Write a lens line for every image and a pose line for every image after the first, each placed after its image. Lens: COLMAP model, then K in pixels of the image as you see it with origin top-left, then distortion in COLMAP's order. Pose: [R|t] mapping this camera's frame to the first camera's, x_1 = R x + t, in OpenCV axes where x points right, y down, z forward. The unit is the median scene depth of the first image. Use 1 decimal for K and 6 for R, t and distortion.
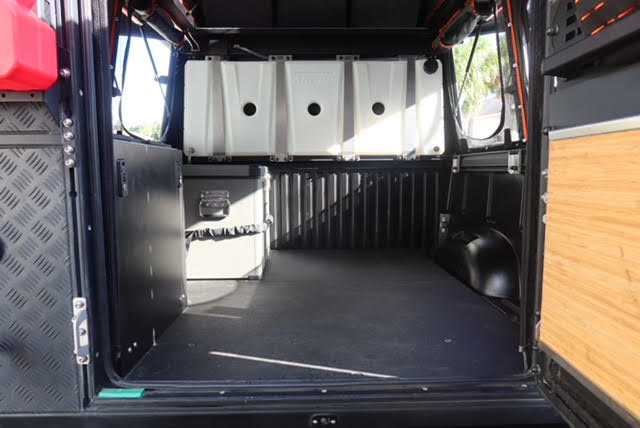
lens RADIAL K [[440.3, 0, 315.0], [0, 440.3, 220.1], [0, 0, 1]] dist [-0.005426, -0.005365]
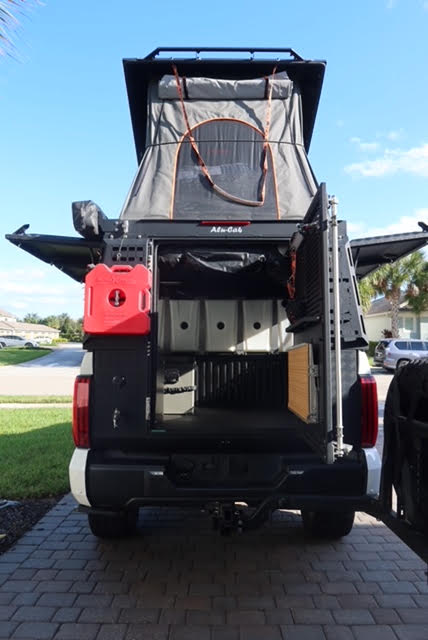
lens RADIAL K [[440.3, 0, 215.4], [0, 440.3, 324.4], [0, 0, 1]] dist [-0.005426, -0.005365]
pose [[0.999930, 0.011036, -0.004316, -0.016864], [-0.011676, 0.979758, -0.199843, 0.101971], [0.002023, 0.199879, 0.979818, -0.775238]]
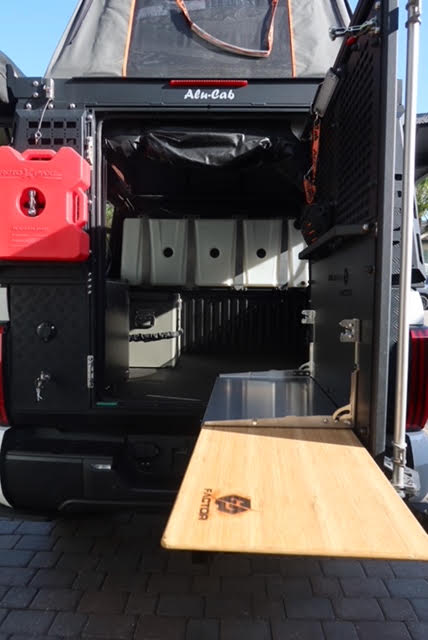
lens RADIAL K [[440.3, 0, 215.3], [0, 440.3, 324.3], [0, 0, 1]] dist [-0.005426, -0.005365]
pose [[0.999464, 0.021288, -0.024859, 0.041041], [-0.022420, 0.998682, -0.046163, 0.038904], [0.023844, 0.046695, 0.998625, -0.393964]]
